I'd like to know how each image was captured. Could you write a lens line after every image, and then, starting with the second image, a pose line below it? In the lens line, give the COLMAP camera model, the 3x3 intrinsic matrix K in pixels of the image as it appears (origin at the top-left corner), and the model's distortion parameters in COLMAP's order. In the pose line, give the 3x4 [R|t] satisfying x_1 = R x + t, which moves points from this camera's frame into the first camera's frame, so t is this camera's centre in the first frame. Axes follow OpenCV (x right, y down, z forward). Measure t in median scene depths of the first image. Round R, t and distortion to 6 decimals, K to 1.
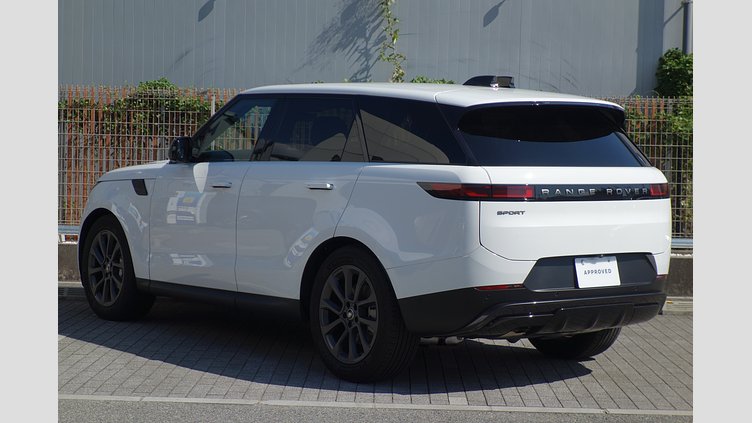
lens RADIAL K [[1415.1, 0, 376.0], [0, 1415.1, 211.5], [0, 0, 1]] dist [0.212312, -1.577737]
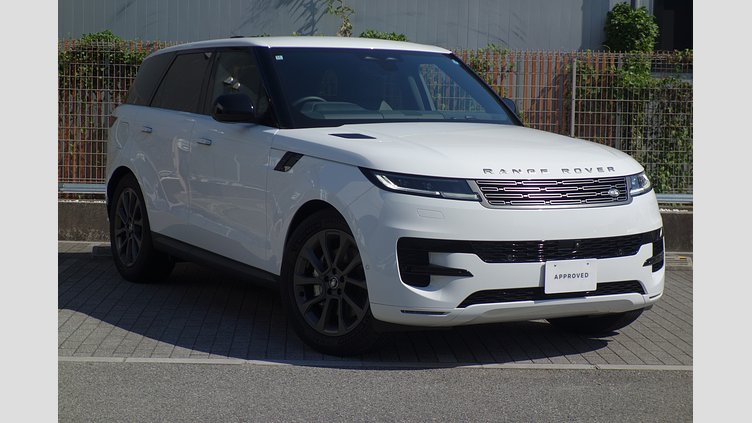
lens RADIAL K [[1415.1, 0, 376.0], [0, 1415.1, 211.5], [0, 0, 1]] dist [0.212312, -1.577737]
pose [[0.997898, -0.004416, 0.064652, -0.029836], [0.002399, 0.999509, 0.031251, 0.000164], [-0.064758, -0.031031, 0.997418, 0.011577]]
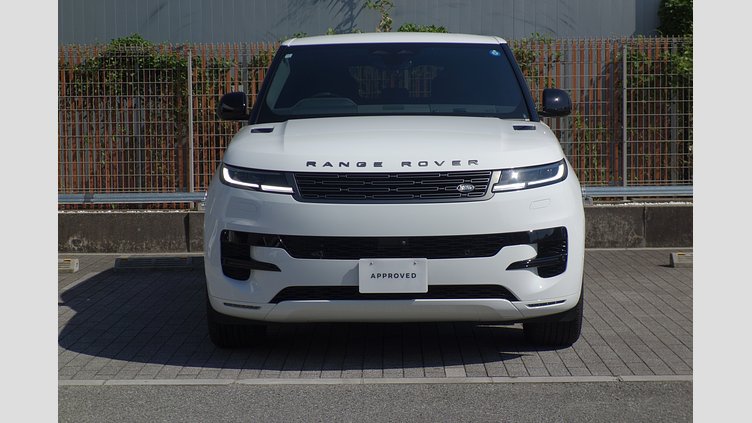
lens RADIAL K [[1415.1, 0, 376.0], [0, 1415.1, 211.5], [0, 0, 1]] dist [0.212312, -1.577737]
pose [[0.999423, -0.033936, -0.001219, 0.006500], [0.033957, 0.999006, 0.028866, 0.001714], [0.000238, -0.028891, 0.999583, 0.054318]]
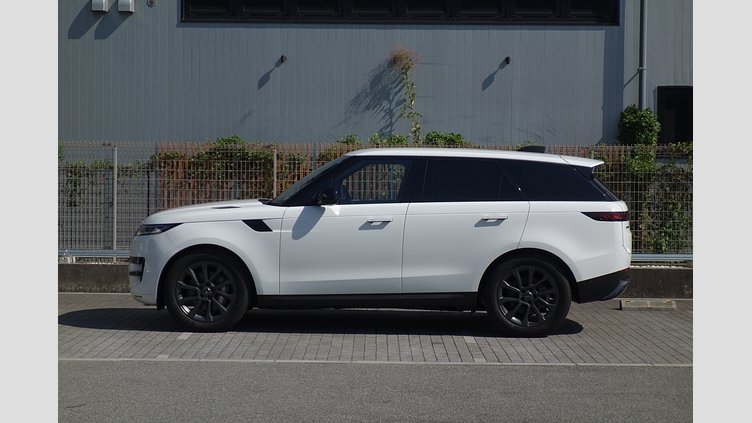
lens RADIAL K [[1415.1, 0, 376.0], [0, 1415.1, 211.5], [0, 0, 1]] dist [0.212312, -1.577737]
pose [[0.999843, -0.014517, 0.010201, -0.036720], [0.014687, 0.999751, -0.016782, -0.001316], [-0.009955, 0.016929, 0.999807, -0.287804]]
